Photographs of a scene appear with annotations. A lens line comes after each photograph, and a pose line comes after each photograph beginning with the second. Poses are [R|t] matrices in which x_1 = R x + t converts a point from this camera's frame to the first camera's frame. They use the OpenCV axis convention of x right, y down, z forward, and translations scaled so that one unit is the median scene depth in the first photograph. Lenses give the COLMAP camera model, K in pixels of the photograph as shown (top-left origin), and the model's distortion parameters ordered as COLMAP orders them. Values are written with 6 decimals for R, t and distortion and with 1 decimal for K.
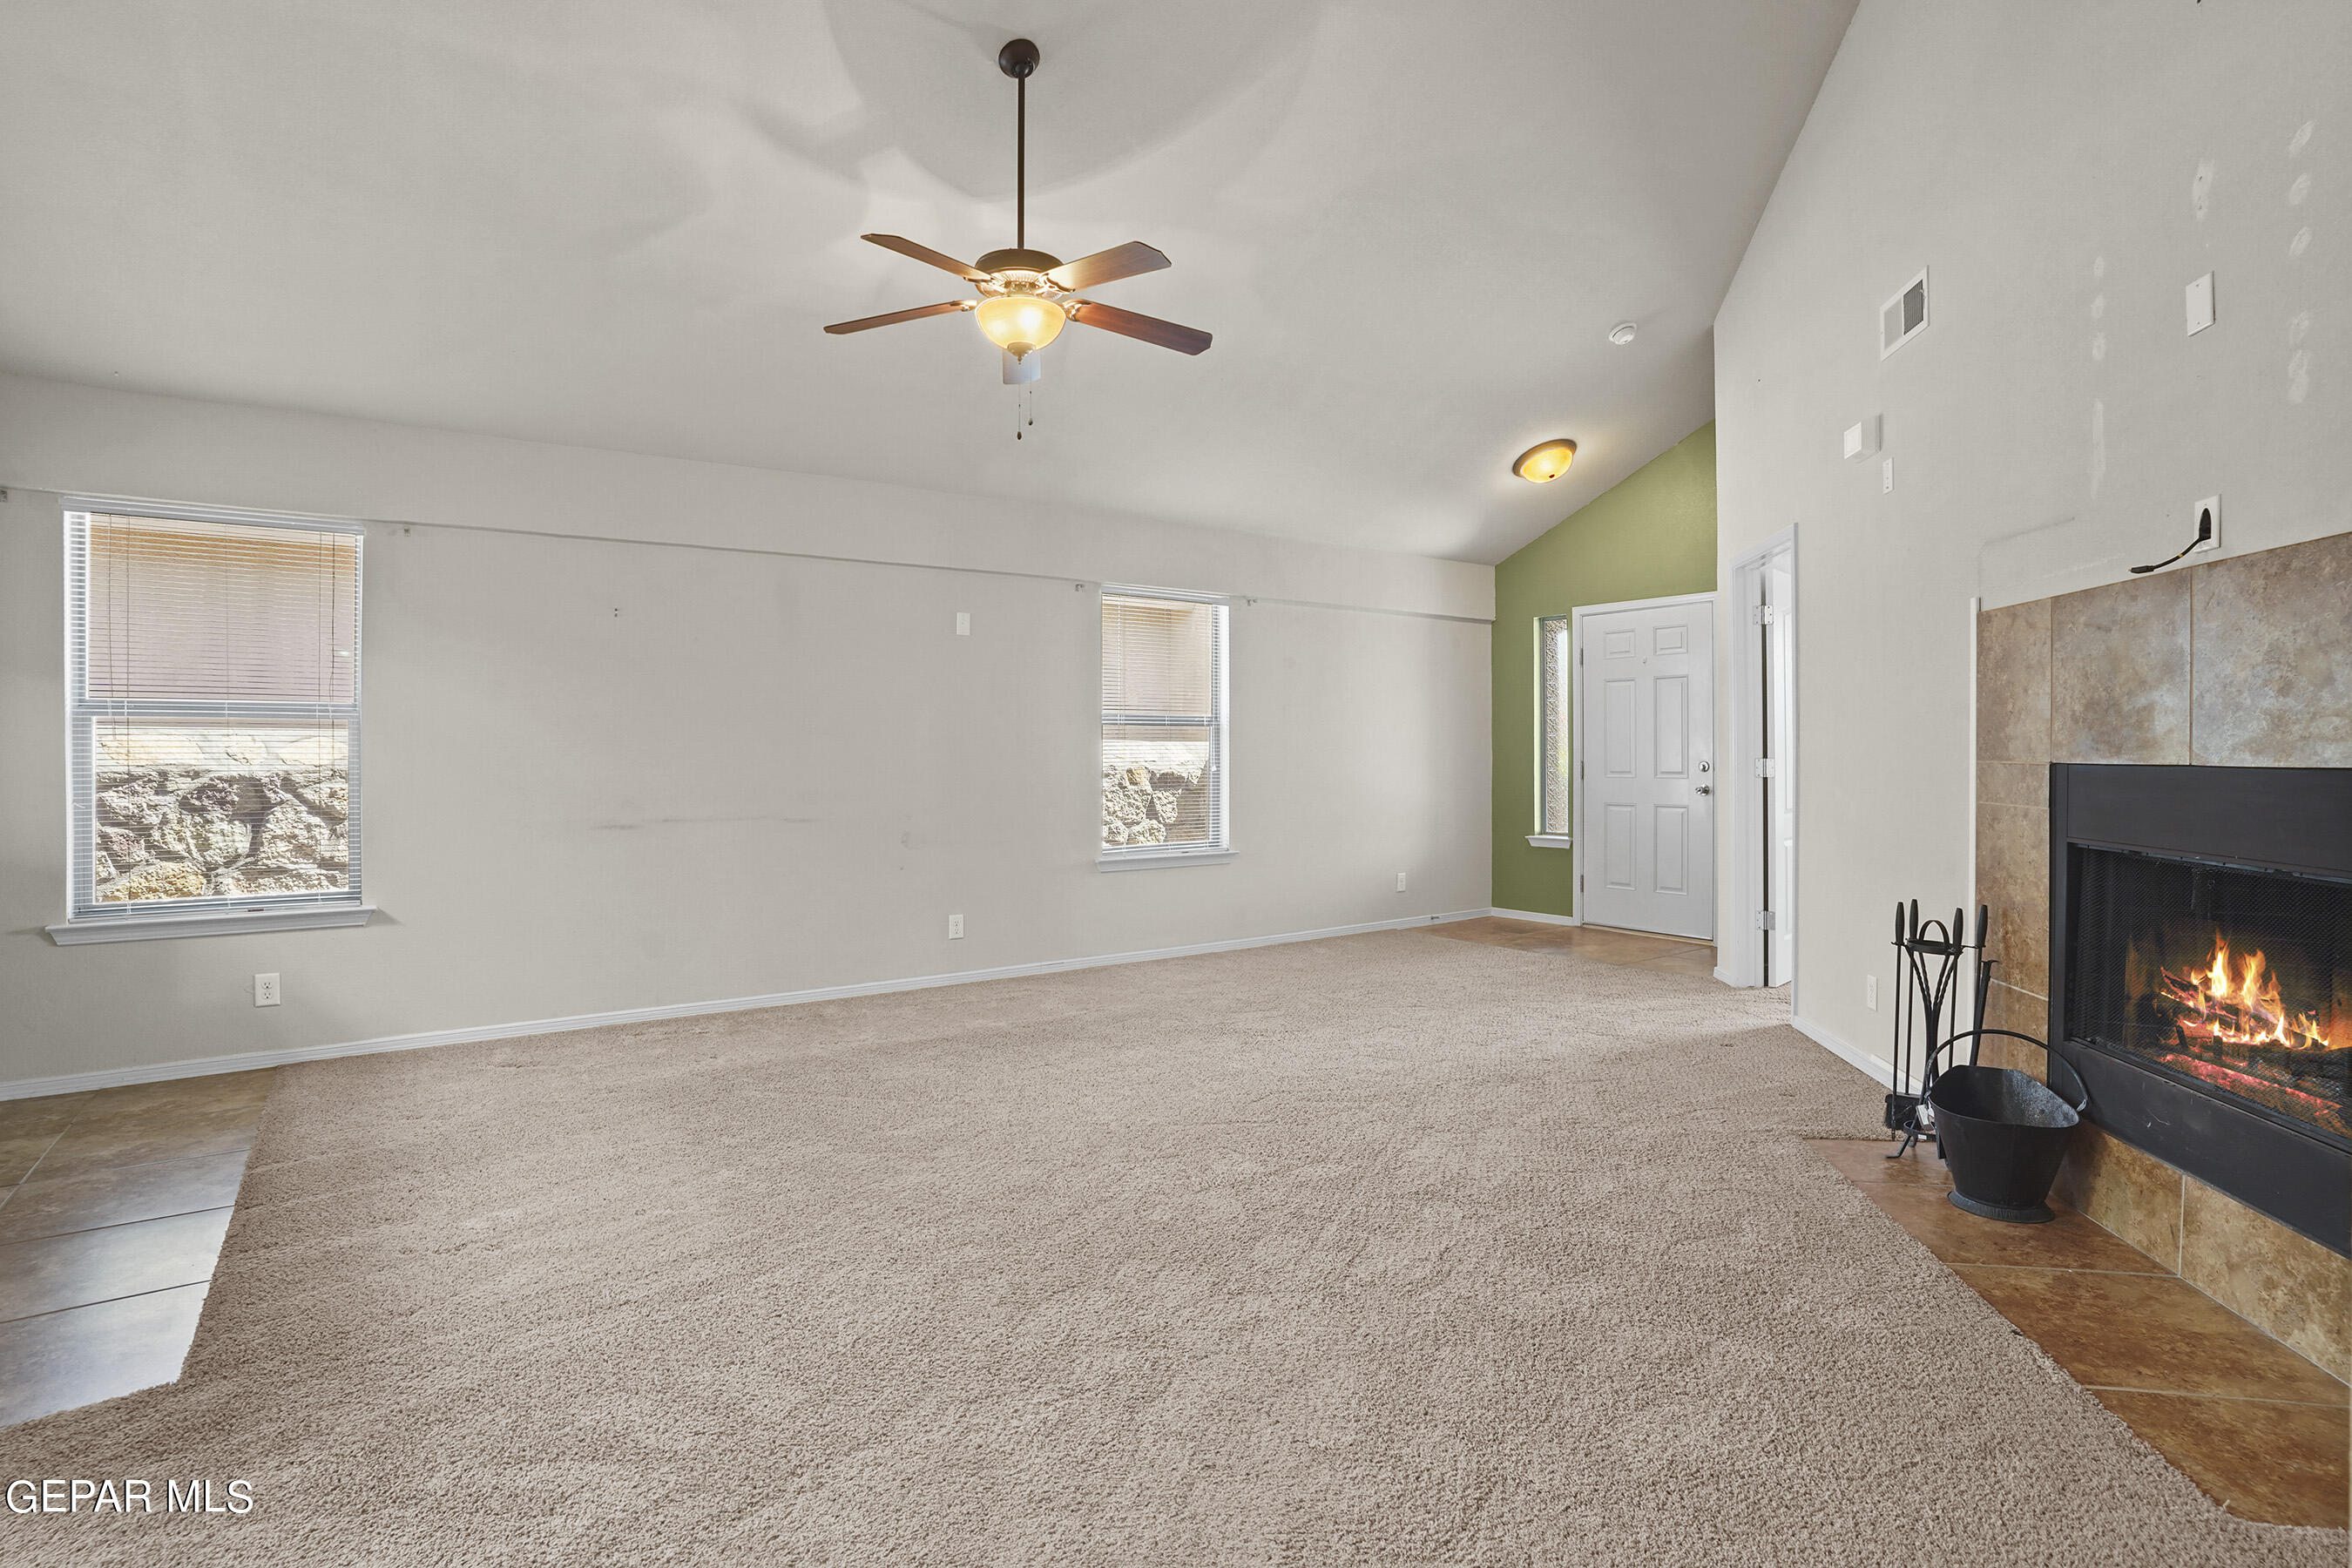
lens RADIAL K [[1154.6, 0, 1167.1], [0, 1154.6, 762.5], [0, 0, 1]] dist [-0.067208, 0.020316]
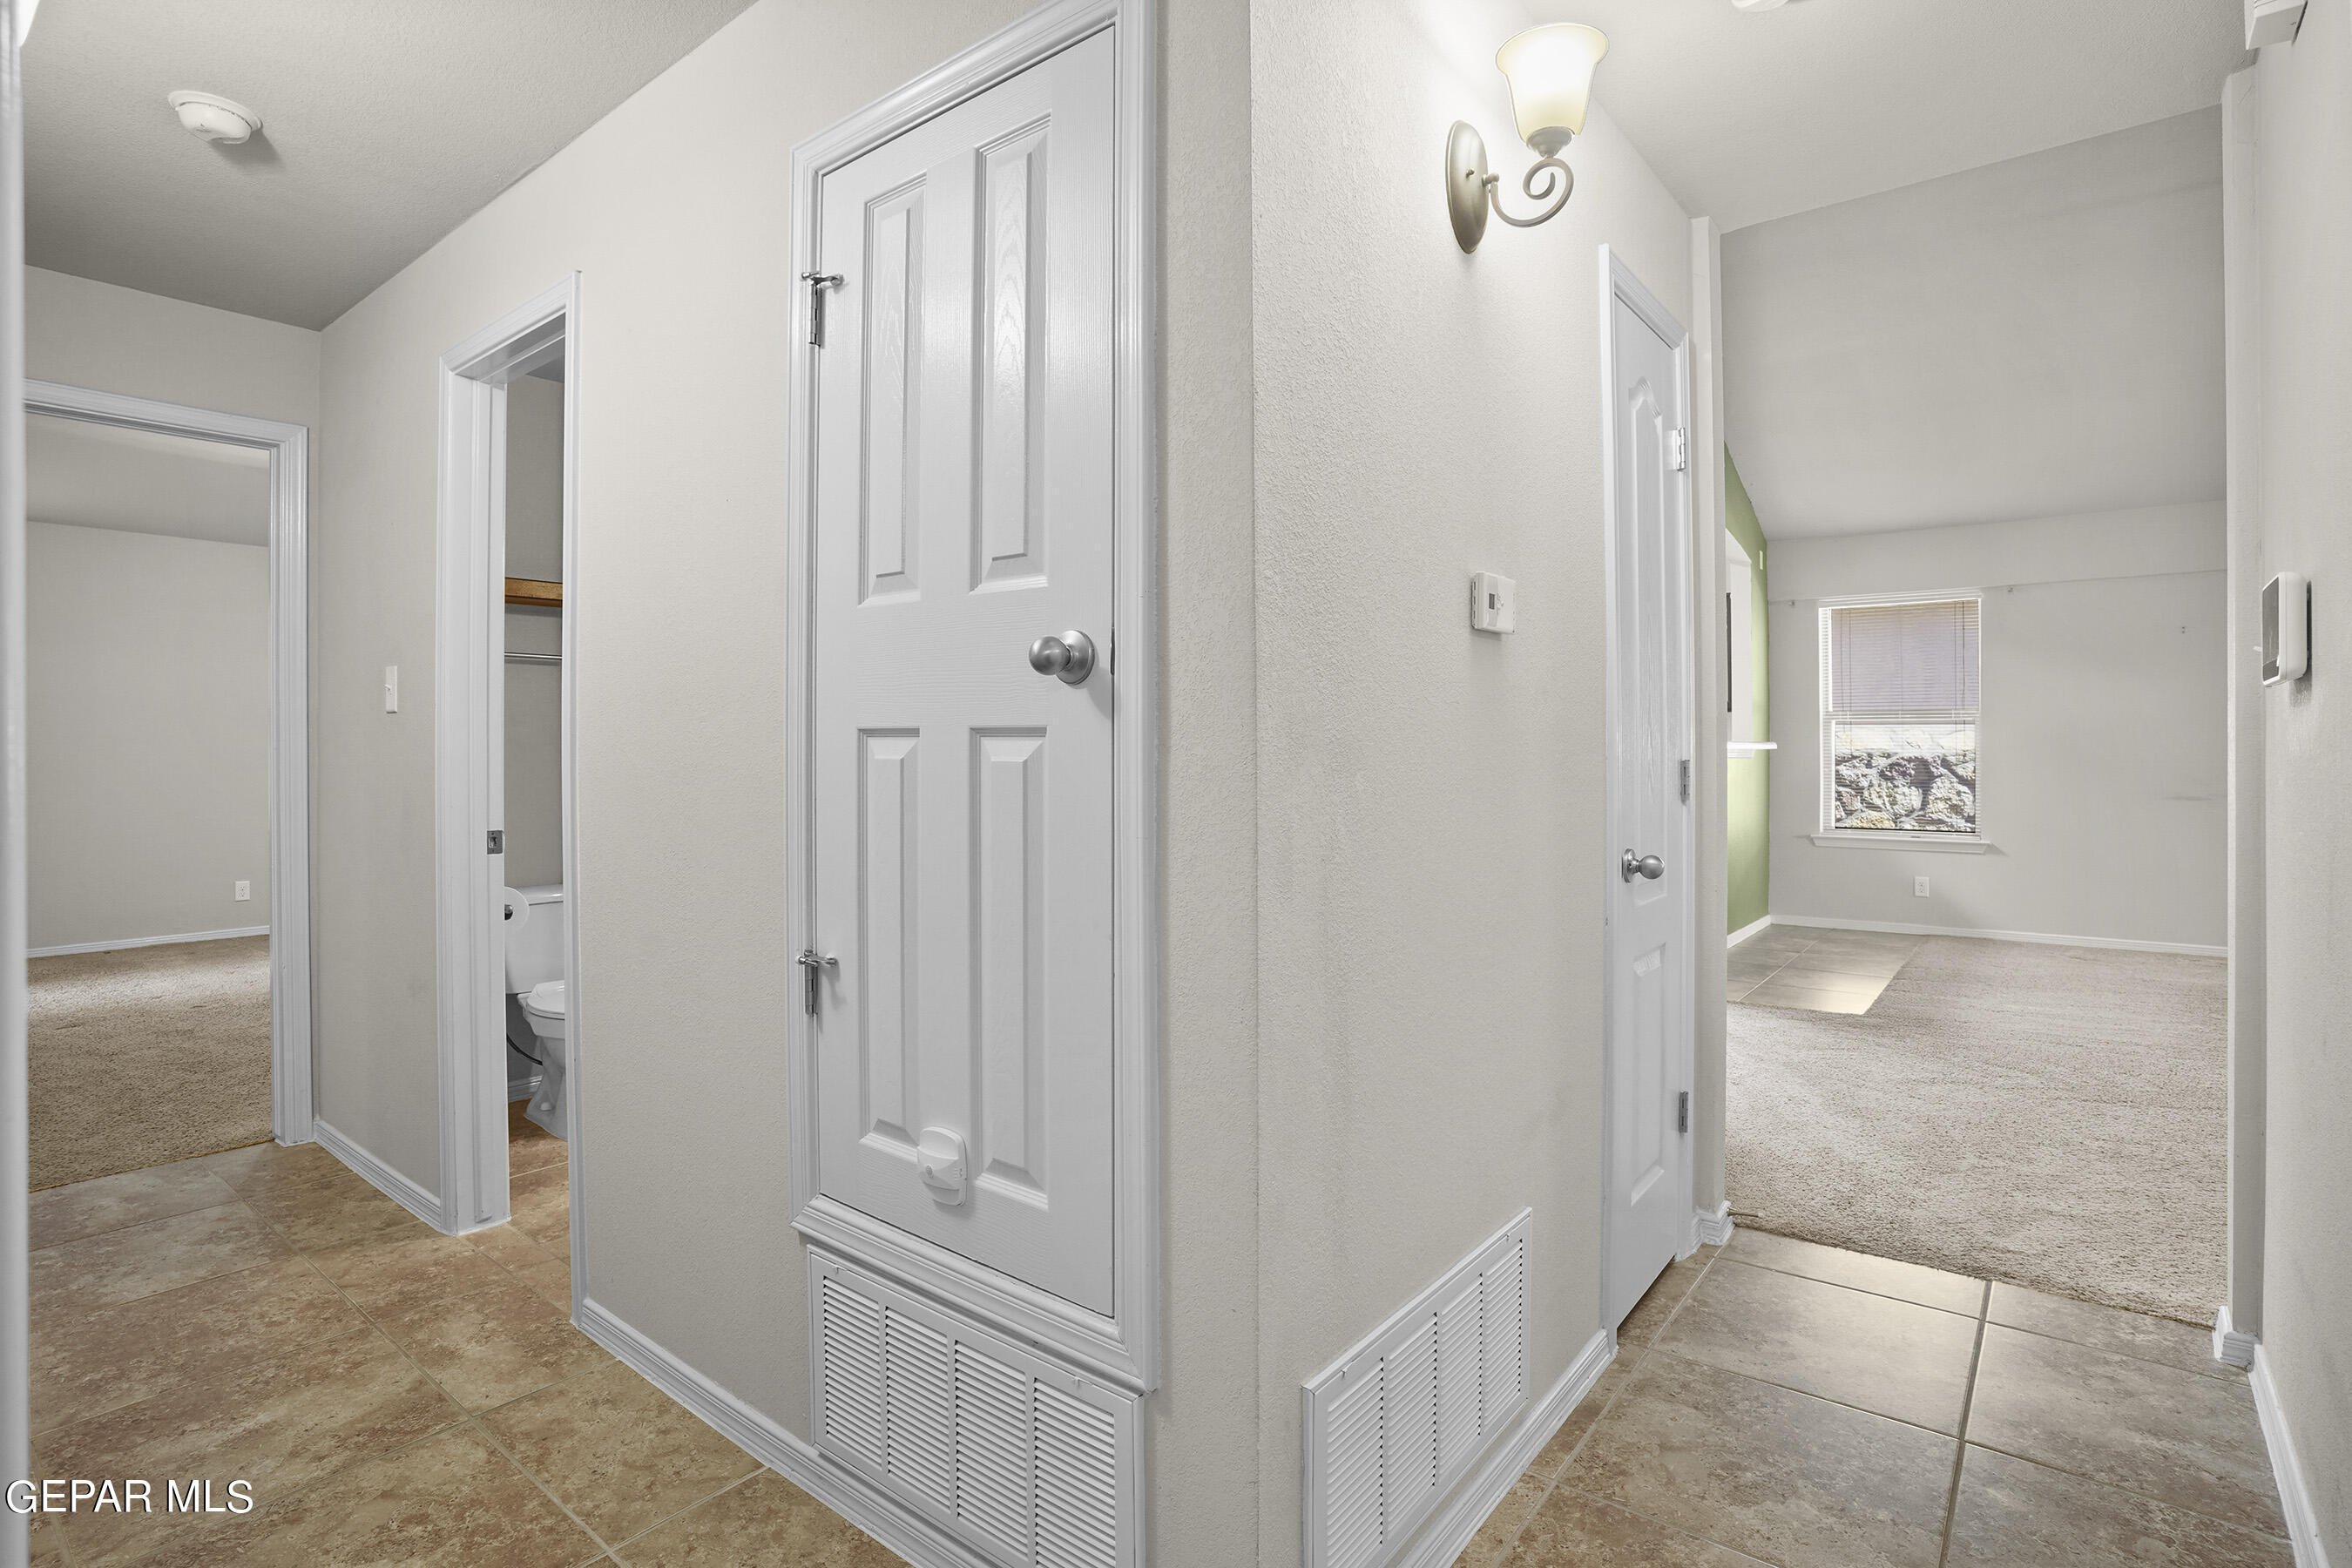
lens RADIAL K [[1154.6, 0, 1190.2], [0, 1154.6, 746.0], [0, 0, 1]] dist [-0.067208, 0.020316]
pose [[0.280561, -0.003290, -0.959831, 0.373919], [-0.006529, 0.999964, -0.005336, 0.011972], [0.959814, 0.007764, 0.280530, -0.390523]]
